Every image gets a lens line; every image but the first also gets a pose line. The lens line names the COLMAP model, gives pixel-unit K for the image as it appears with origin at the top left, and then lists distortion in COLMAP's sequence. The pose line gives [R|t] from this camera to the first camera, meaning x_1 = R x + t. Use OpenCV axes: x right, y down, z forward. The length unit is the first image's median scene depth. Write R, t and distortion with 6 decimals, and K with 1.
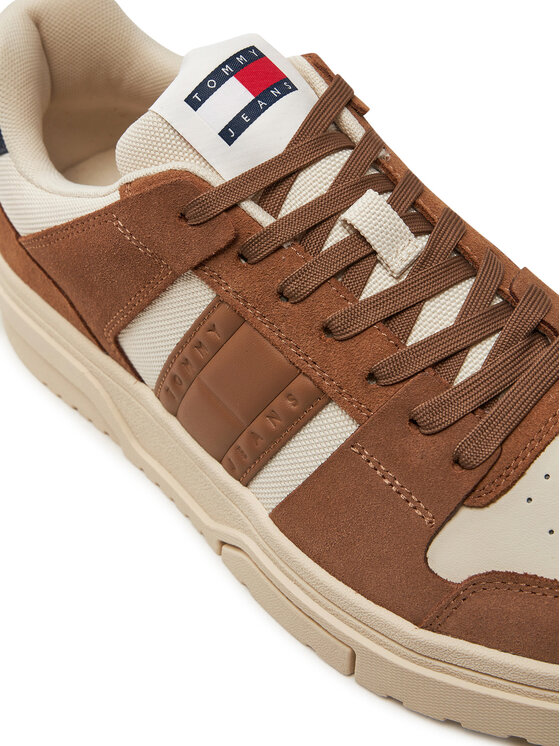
lens RADIAL K [[1267.7, 0, 280.0], [0, 1267.7, 373.0], [0, 0, 1]] dist [0.209297, -3.419799]
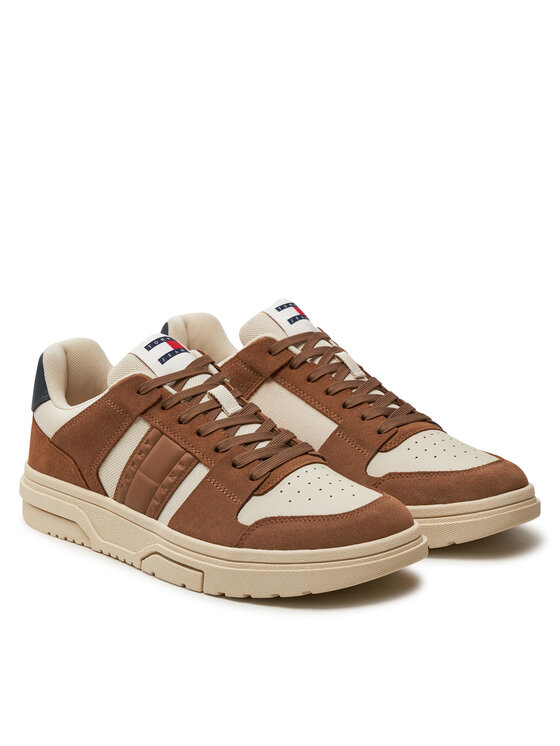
lens RADIAL K [[2189.8, 0, 280.0], [0, 2189.8, 373.0], [0, 0, 1]] dist [-0.000416, 0.001372]
pose [[0.998358, 0.054678, 0.017053, 0.110066], [-0.035497, 0.824345, -0.564974, 2.091395], [-0.044949, 0.563441, 0.824933, -2.310097]]
